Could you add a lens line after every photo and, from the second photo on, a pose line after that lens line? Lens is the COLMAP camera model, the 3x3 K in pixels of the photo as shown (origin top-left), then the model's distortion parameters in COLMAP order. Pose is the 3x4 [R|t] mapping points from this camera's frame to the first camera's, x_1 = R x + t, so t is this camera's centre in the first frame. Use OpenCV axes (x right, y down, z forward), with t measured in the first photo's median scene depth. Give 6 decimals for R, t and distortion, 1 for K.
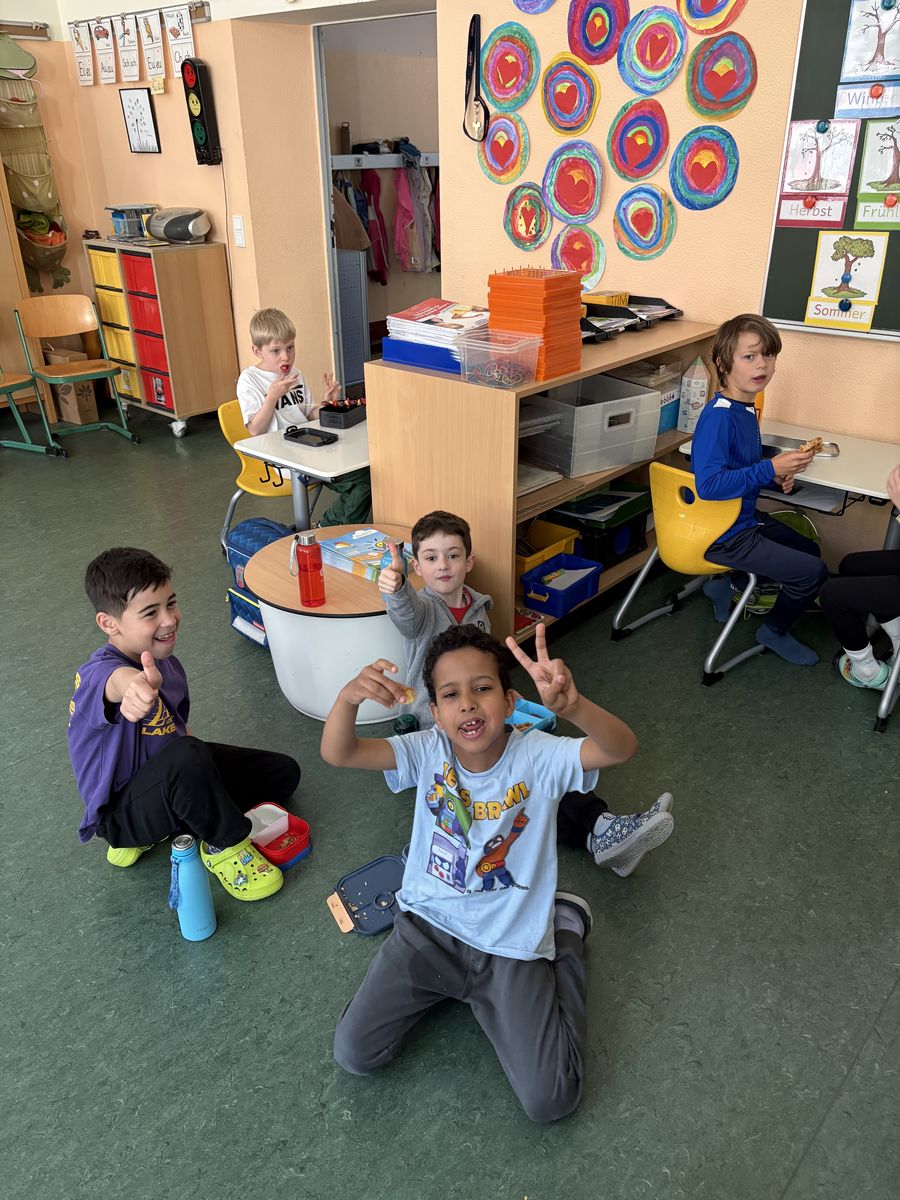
lens RADIAL K [[895.5, 0, 448.7], [0, 895.5, 606.1], [0, 0, 1]] dist [0.020123, -0.032362]
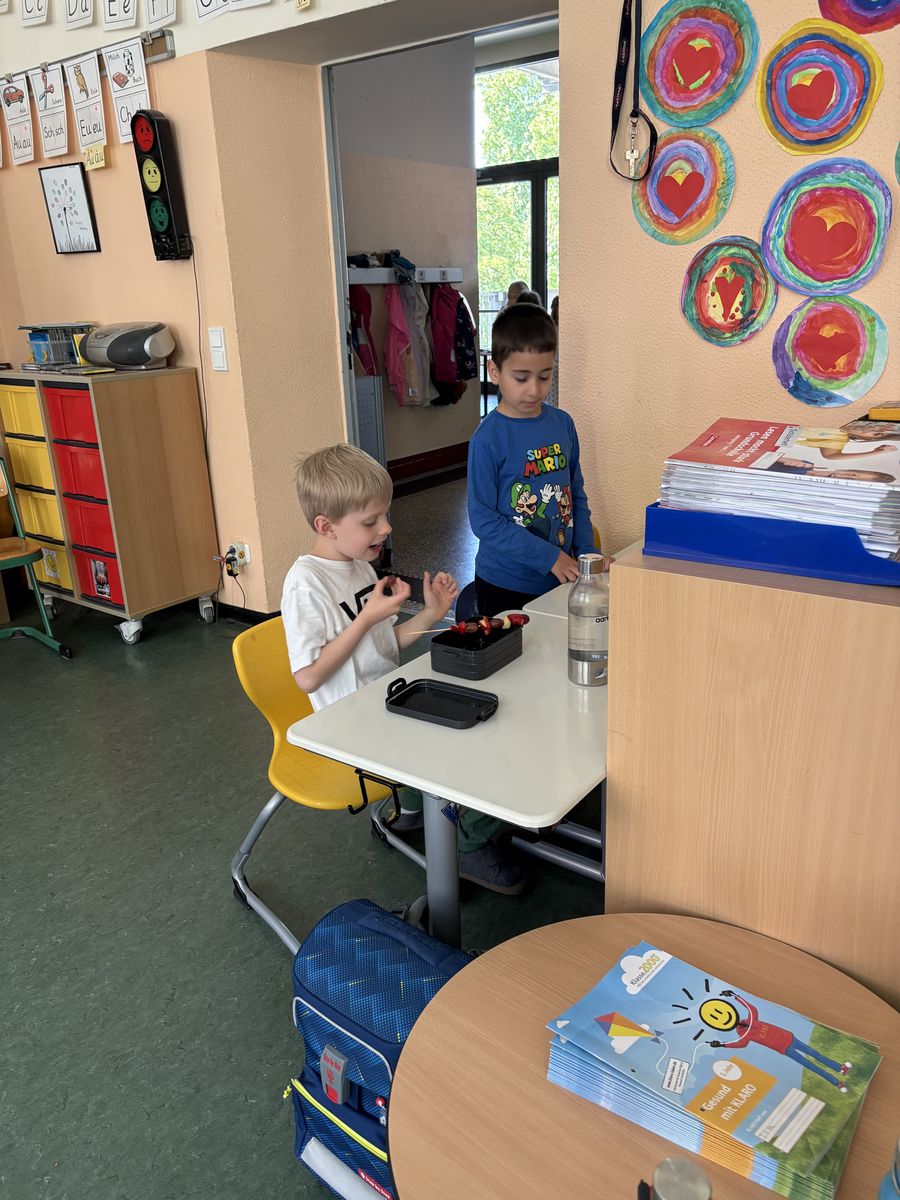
lens RADIAL K [[895.5, 0, 451.6], [0, 895.5, 604.0], [0, 0, 1]] dist [0.020123, -0.032362]
pose [[0.995262, -0.056555, 0.079091, -0.123189], [0.067444, 0.987483, -0.142580, -0.115519], [-0.070037, 0.147239, 0.986618, 0.341622]]
